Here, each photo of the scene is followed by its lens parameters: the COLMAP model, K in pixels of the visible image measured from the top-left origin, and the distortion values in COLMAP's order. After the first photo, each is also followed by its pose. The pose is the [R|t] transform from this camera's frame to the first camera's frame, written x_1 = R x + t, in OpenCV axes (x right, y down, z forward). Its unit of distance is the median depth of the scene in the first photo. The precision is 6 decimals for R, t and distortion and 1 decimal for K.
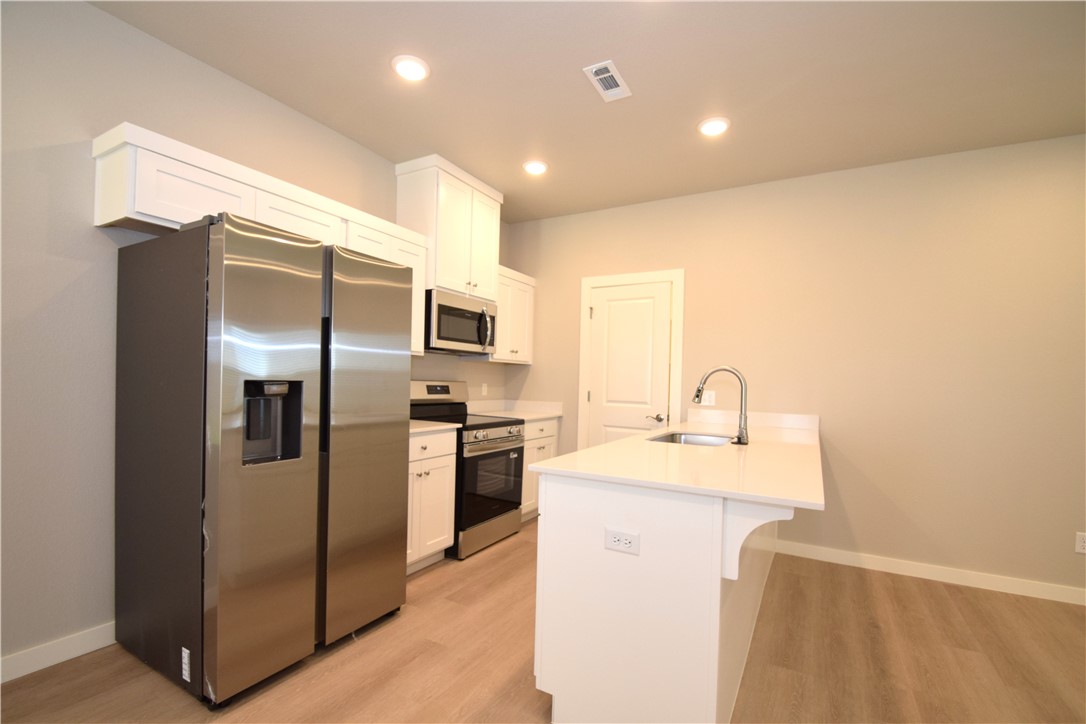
lens RADIAL K [[477.7, 0, 541.1], [0, 477.7, 387.4], [0, 0, 1]] dist [0.025434, -0.026624]
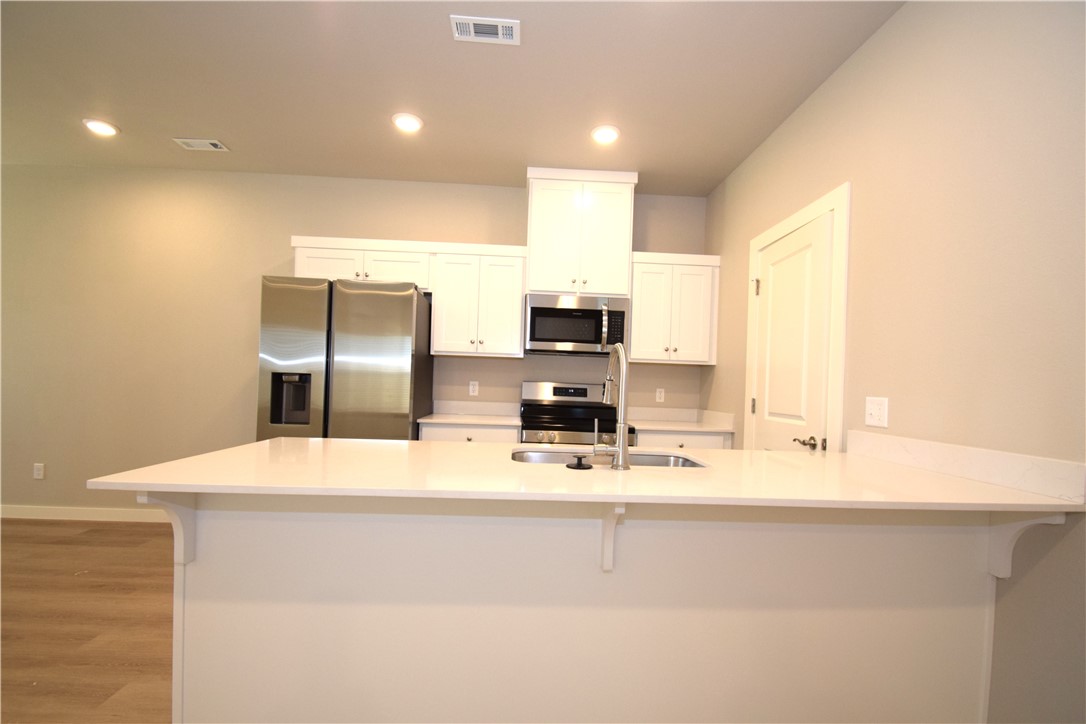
lens RADIAL K [[477.7, 0, 541.1], [0, 477.7, 387.4], [0, 0, 1]] dist [0.025434, -0.026624]
pose [[0.553016, -0.000831, -0.833170, 0.566216], [-0.032901, 0.999198, -0.022834, 0.019449], [0.832520, 0.040040, 0.552545, 0.385365]]
